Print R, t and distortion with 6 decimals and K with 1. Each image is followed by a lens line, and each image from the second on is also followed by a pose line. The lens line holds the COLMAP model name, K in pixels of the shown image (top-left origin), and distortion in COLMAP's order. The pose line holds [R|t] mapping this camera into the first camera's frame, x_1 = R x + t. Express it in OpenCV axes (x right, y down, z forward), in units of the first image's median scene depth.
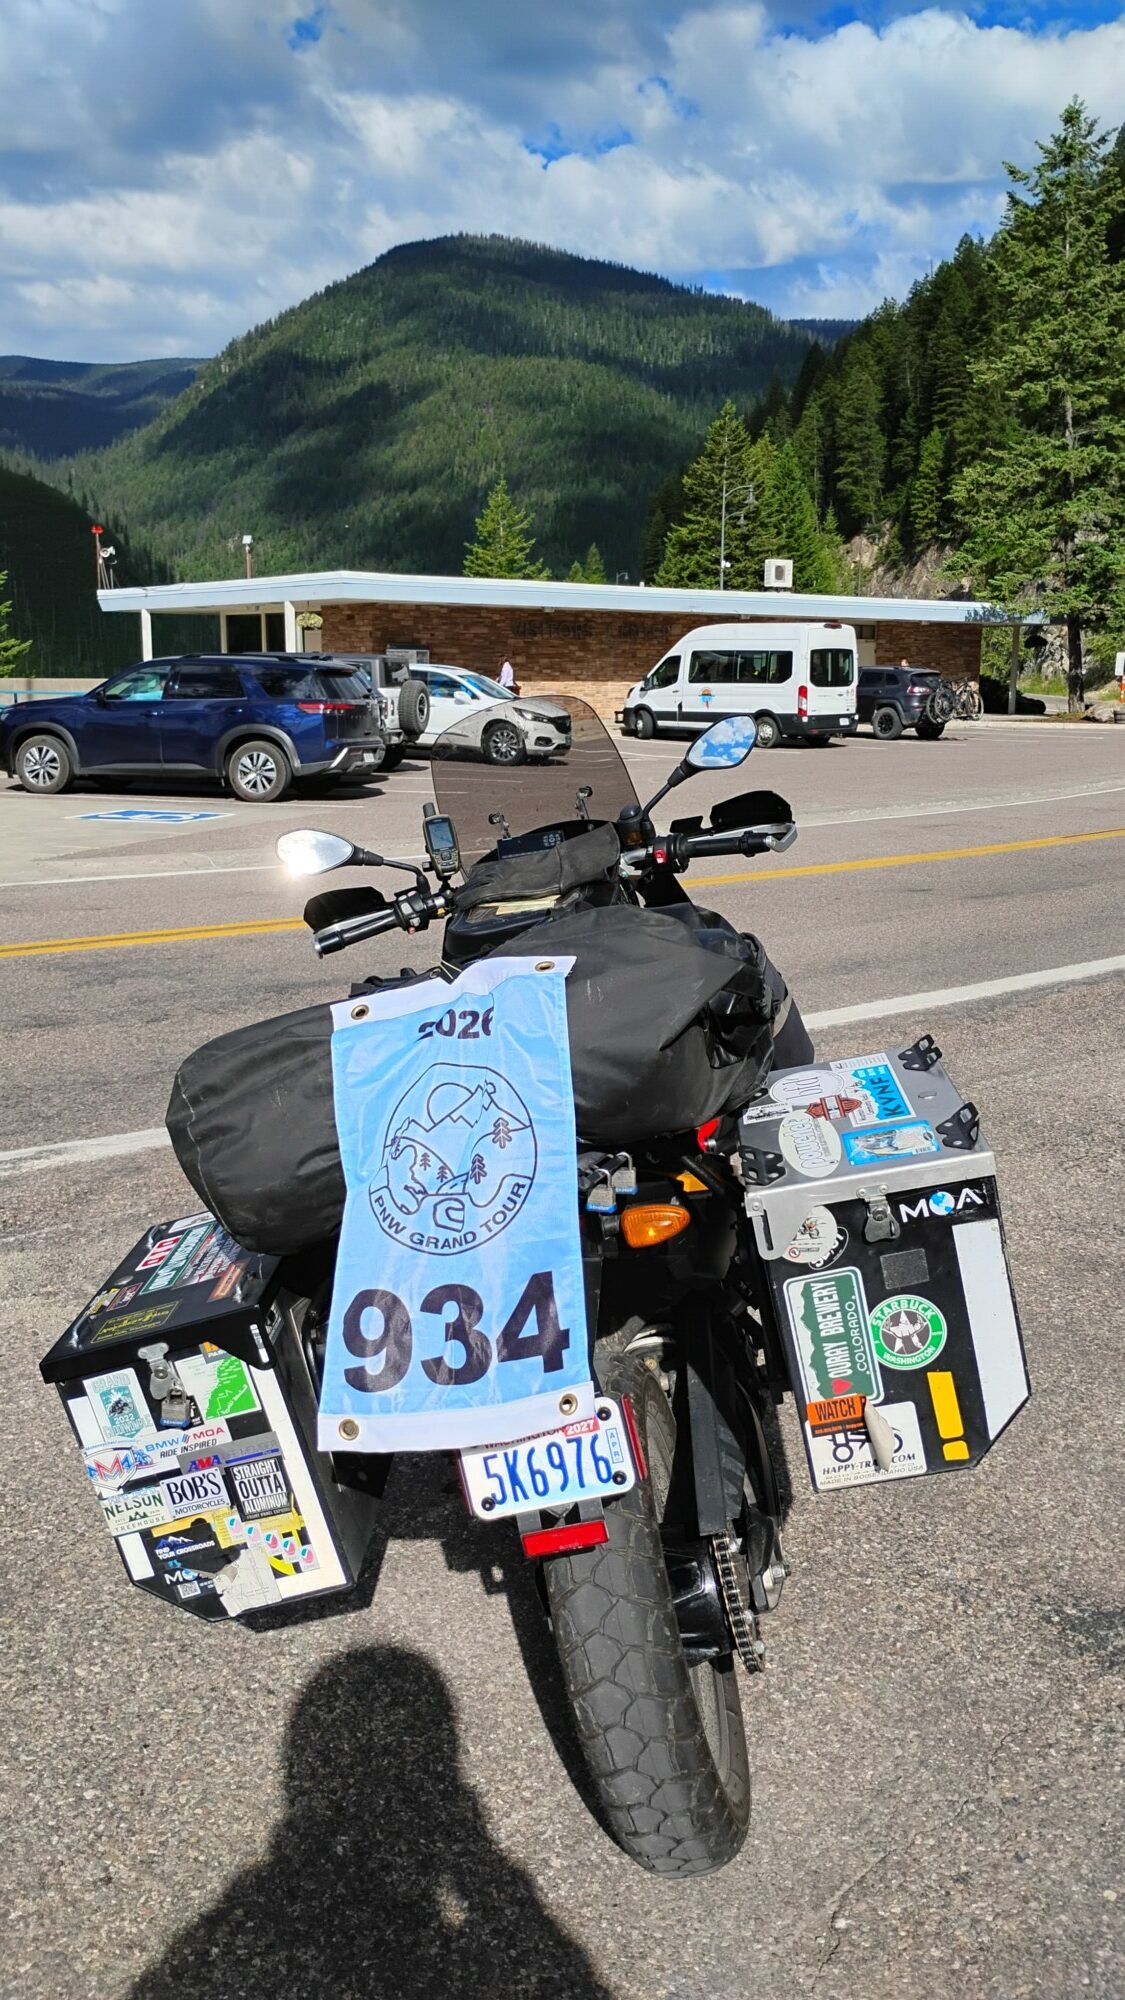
lens RADIAL K [[1595.2, 0, 493.7], [0, 1595.2, 998.9], [0, 0, 1]] dist [0.037794, -0.001373]
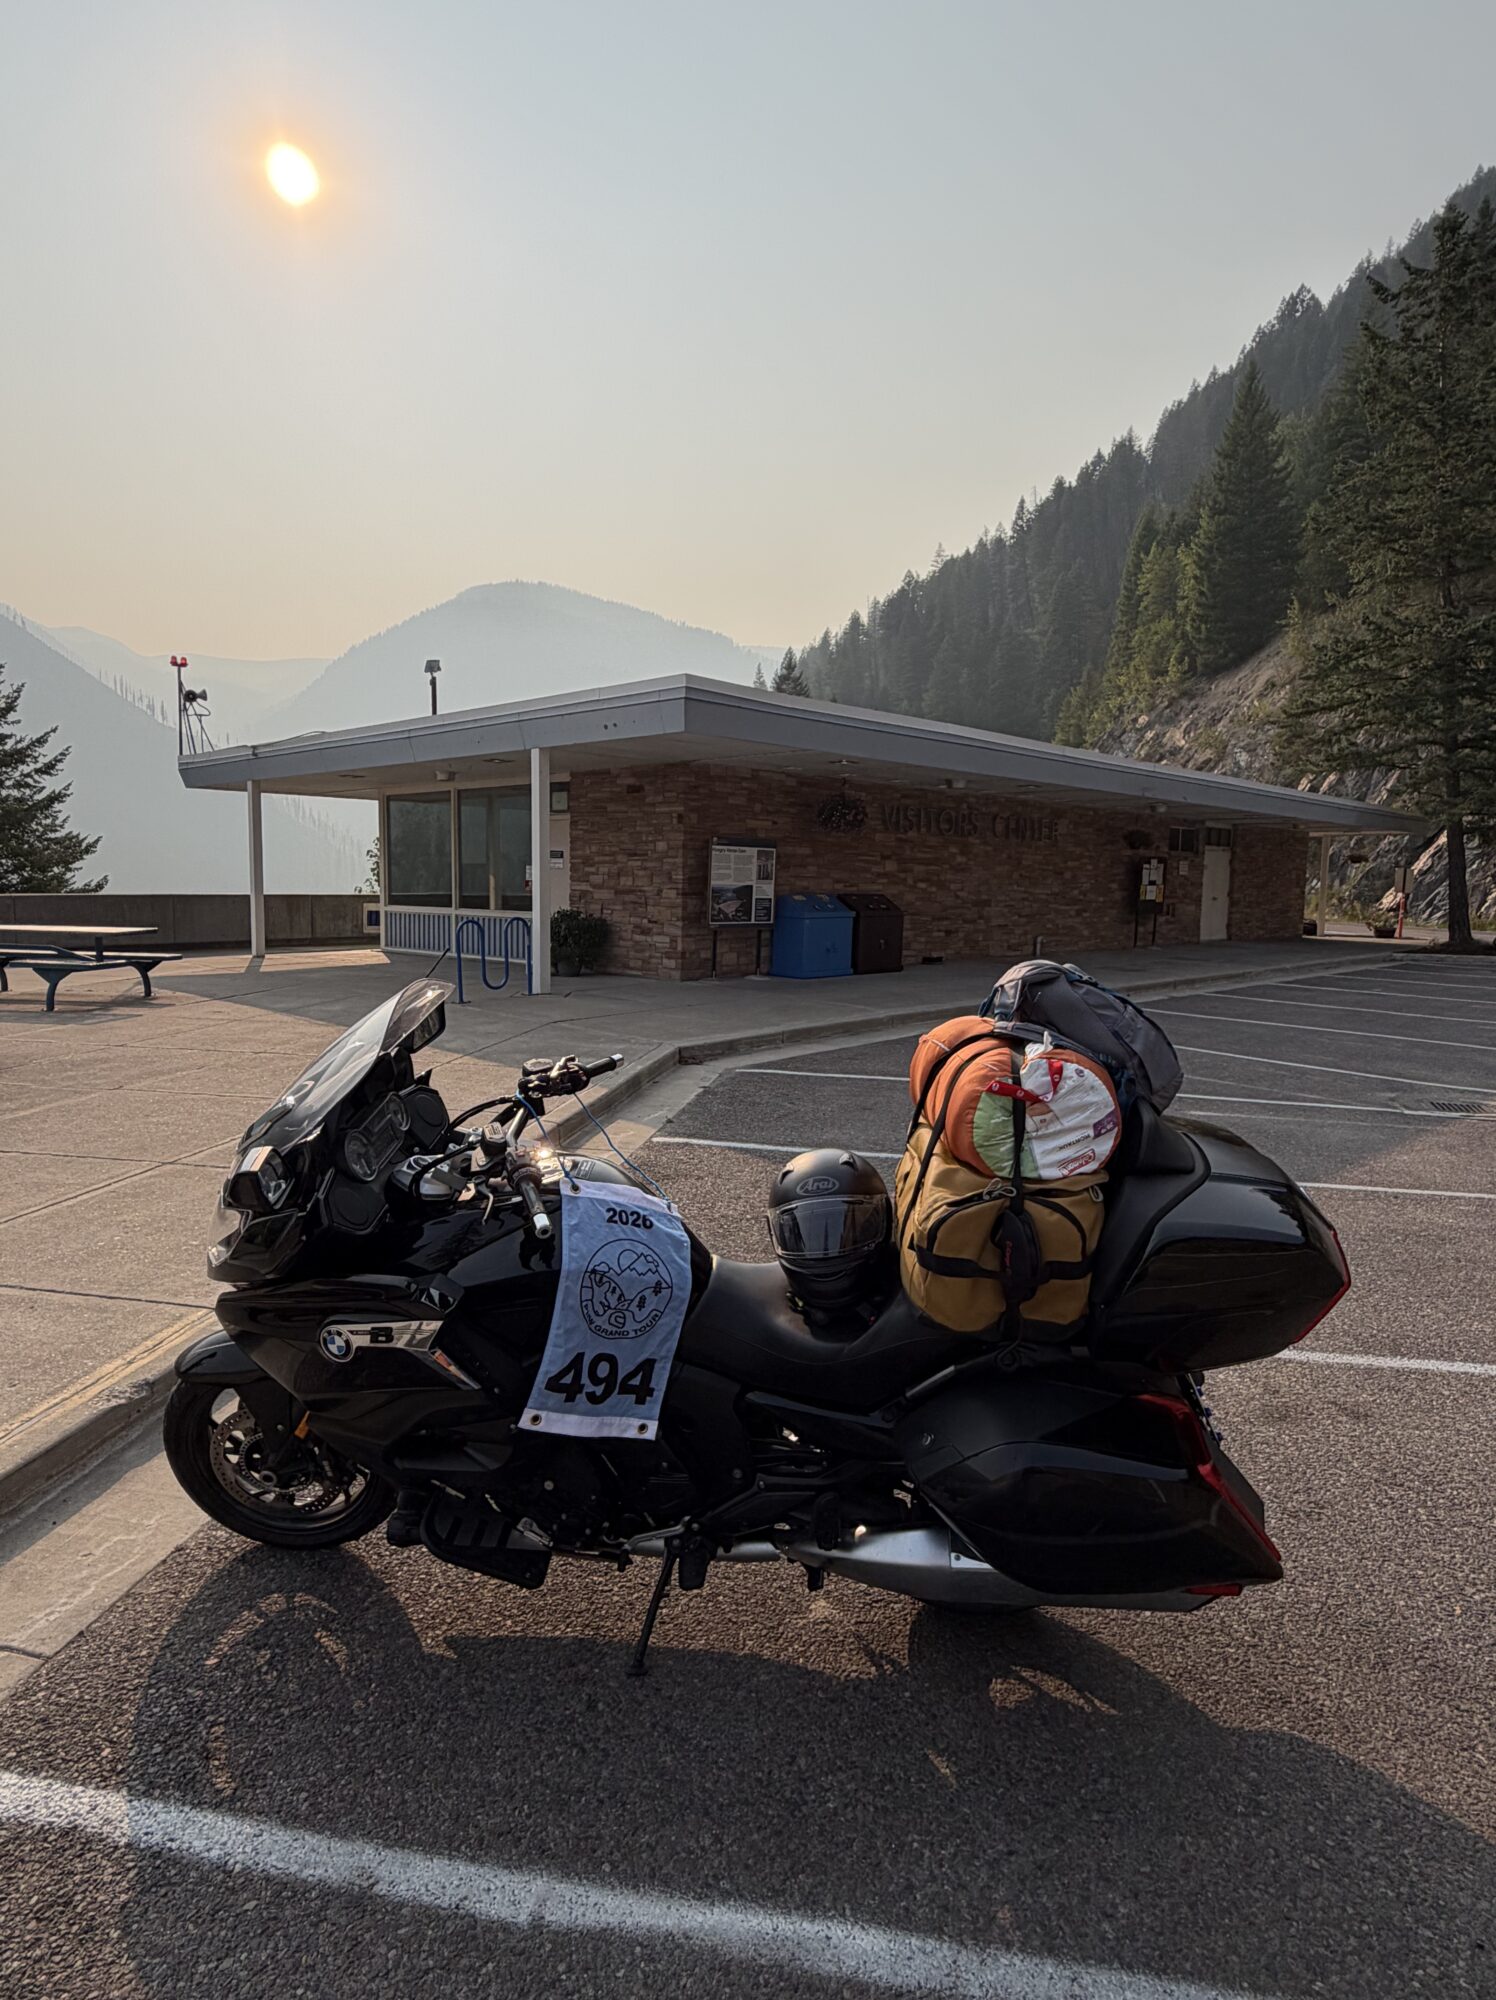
lens RADIAL K [[1200.6, 0, 748.0], [0, 1200.6, 1000.0], [0, 0, 1]] dist [0.002065, -0.001010]
pose [[0.986486, -0.011017, 0.163475, -0.111684], [0.027947, 0.994430, -0.101628, -0.113772], [-0.161445, 0.104823, 0.981299, 0.550943]]
